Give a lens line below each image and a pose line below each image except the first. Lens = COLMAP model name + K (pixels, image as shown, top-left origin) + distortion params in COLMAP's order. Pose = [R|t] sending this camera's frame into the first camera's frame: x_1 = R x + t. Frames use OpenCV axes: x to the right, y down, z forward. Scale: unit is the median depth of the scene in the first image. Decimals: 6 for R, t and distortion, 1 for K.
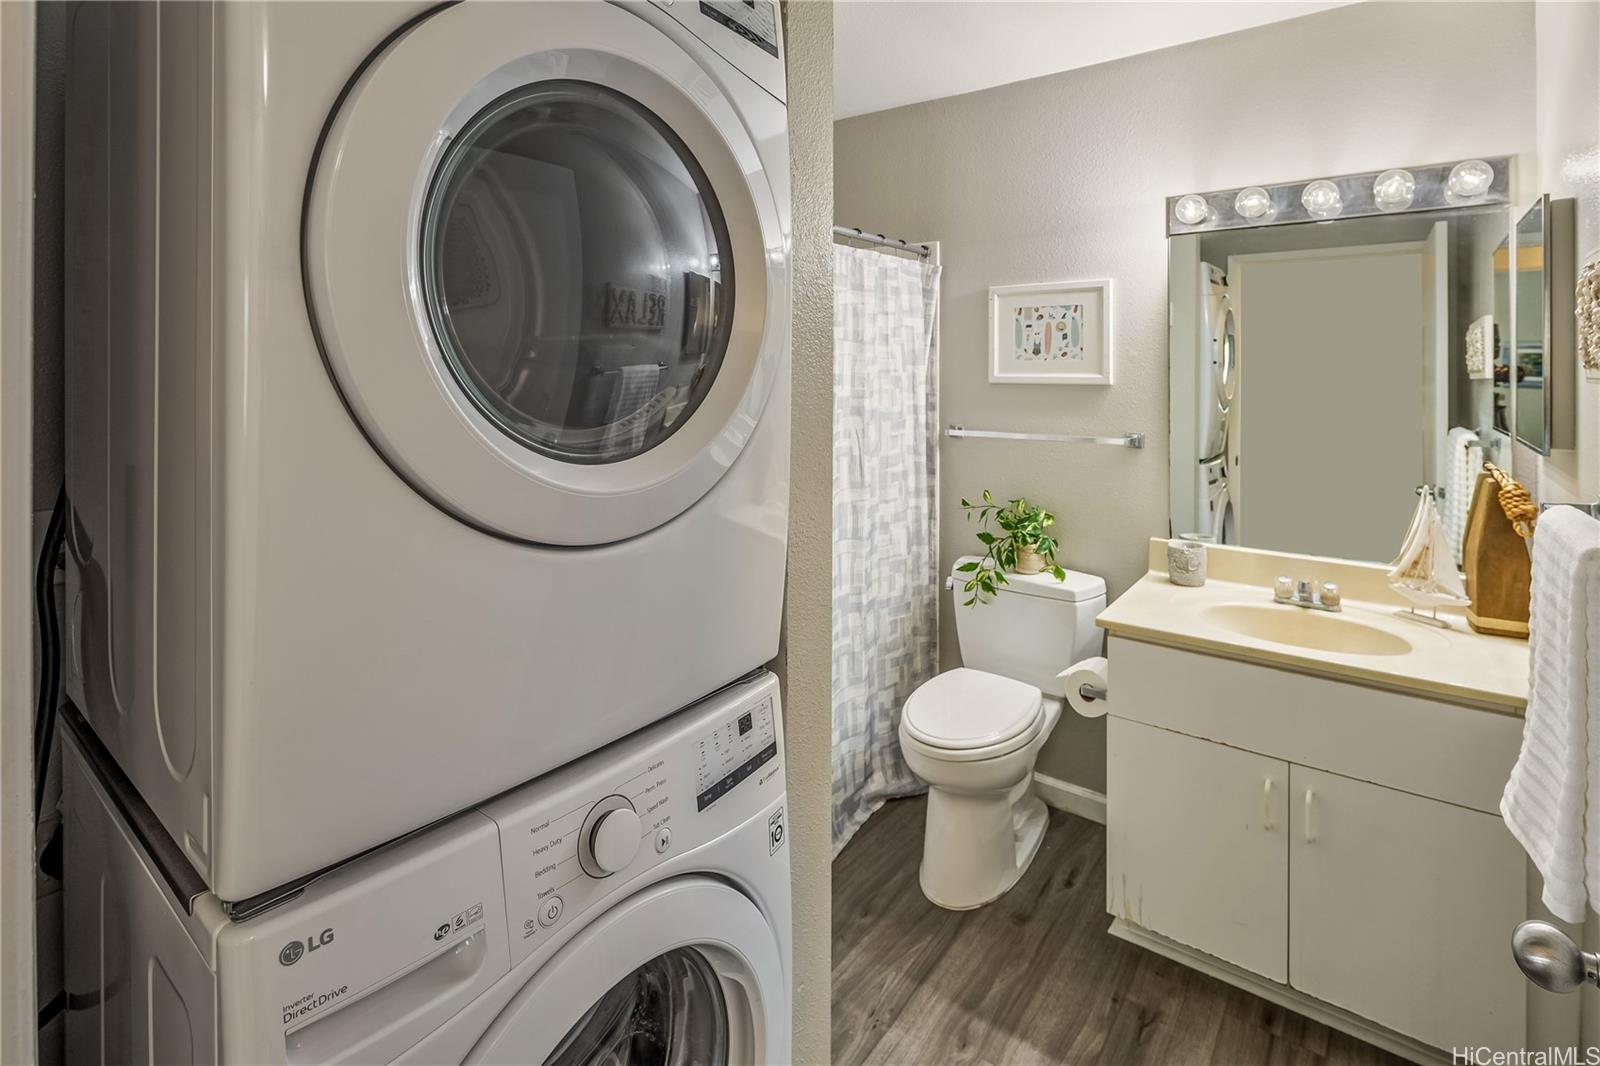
lens RADIAL K [[765.5, 0, 807.8], [0, 765.5, 365.4], [0, 0, 1]] dist [0.005164, -0.005833]
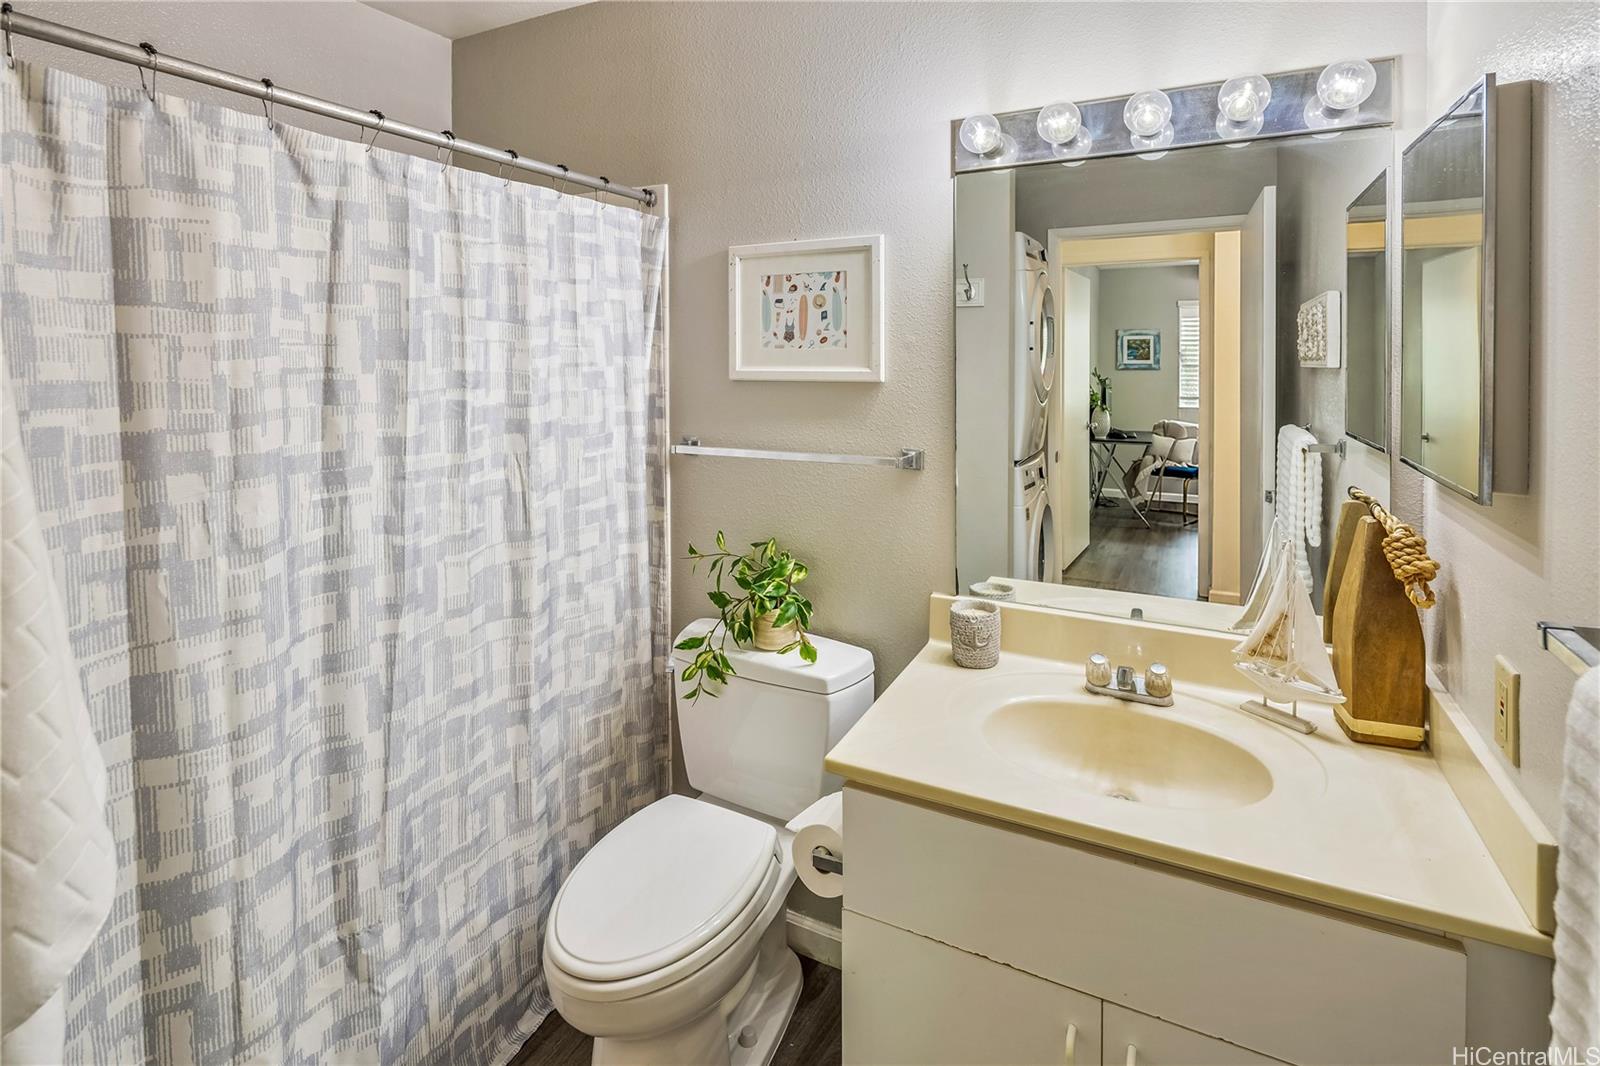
lens RADIAL K [[765.5, 0, 807.8], [0, 765.5, 365.4], [0, 0, 1]] dist [0.005164, -0.005833]
pose [[0.983325, -0.008921, 0.181640, 0.190513], [0.005468, 0.999795, 0.019502, -0.004765], [-0.181777, -0.018183, 0.983172, 0.295511]]
